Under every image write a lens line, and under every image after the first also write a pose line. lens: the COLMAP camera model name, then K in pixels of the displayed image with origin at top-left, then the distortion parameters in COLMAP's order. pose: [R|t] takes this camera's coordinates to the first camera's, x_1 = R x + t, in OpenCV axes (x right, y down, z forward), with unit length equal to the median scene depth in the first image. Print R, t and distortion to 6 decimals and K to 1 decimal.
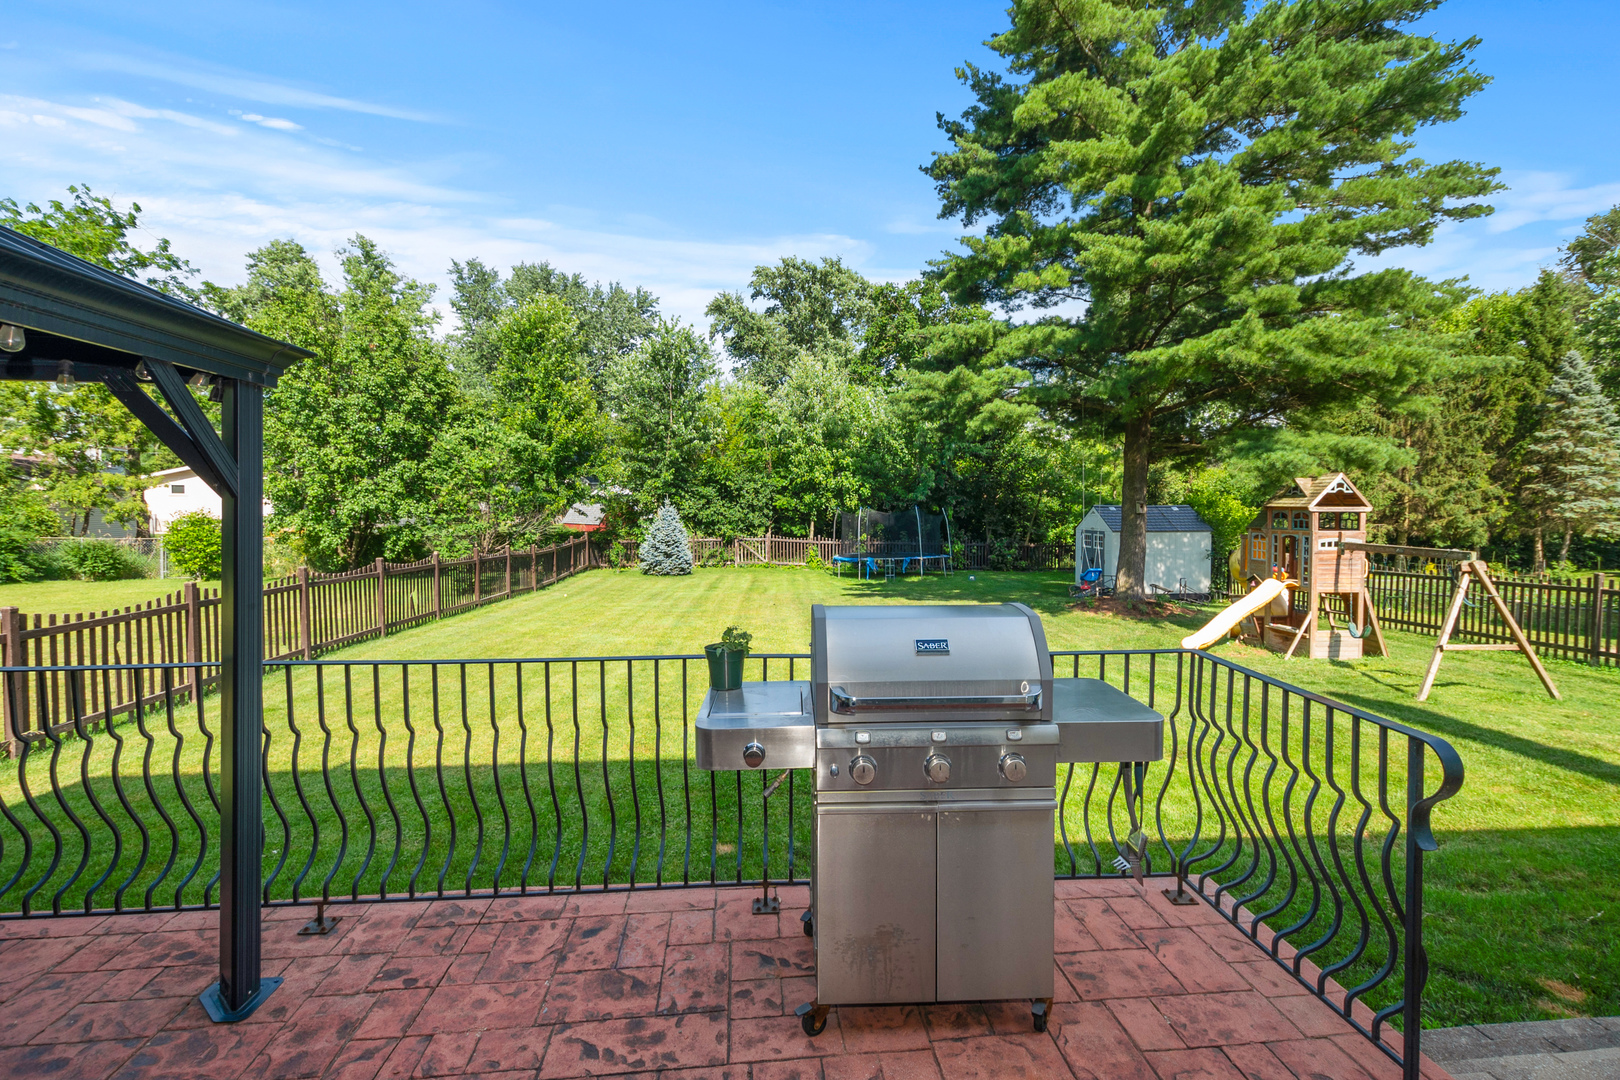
lens RADIAL K [[718.3, 0, 810.0], [0, 718.3, 540.0], [0, 0, 1]] dist [0.034507, -0.009455]
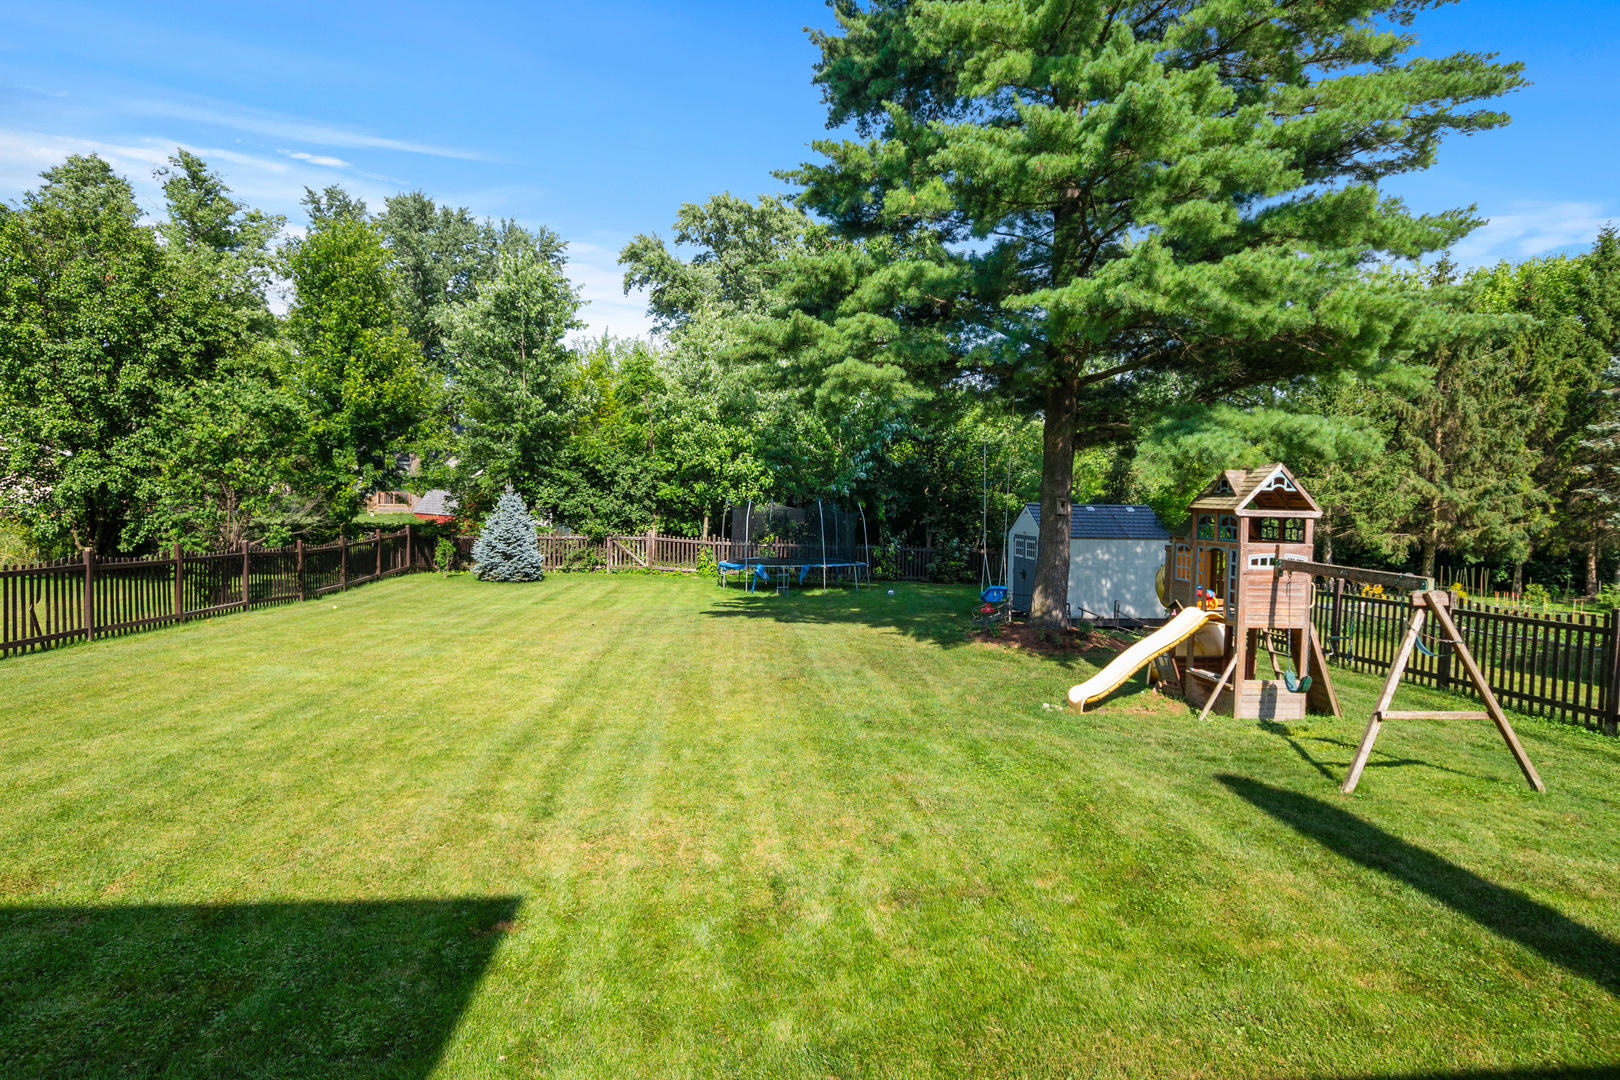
lens RADIAL K [[836.2, 0, 810.0], [0, 836.2, 540.0], [0, 0, 1]] dist [0.035740, -0.017083]
pose [[0.999637, 0.018977, 0.019143, 0.110022], [-0.019002, 0.999819, 0.001115, -0.003619], [-0.019119, -0.001479, 0.999816, 0.075259]]
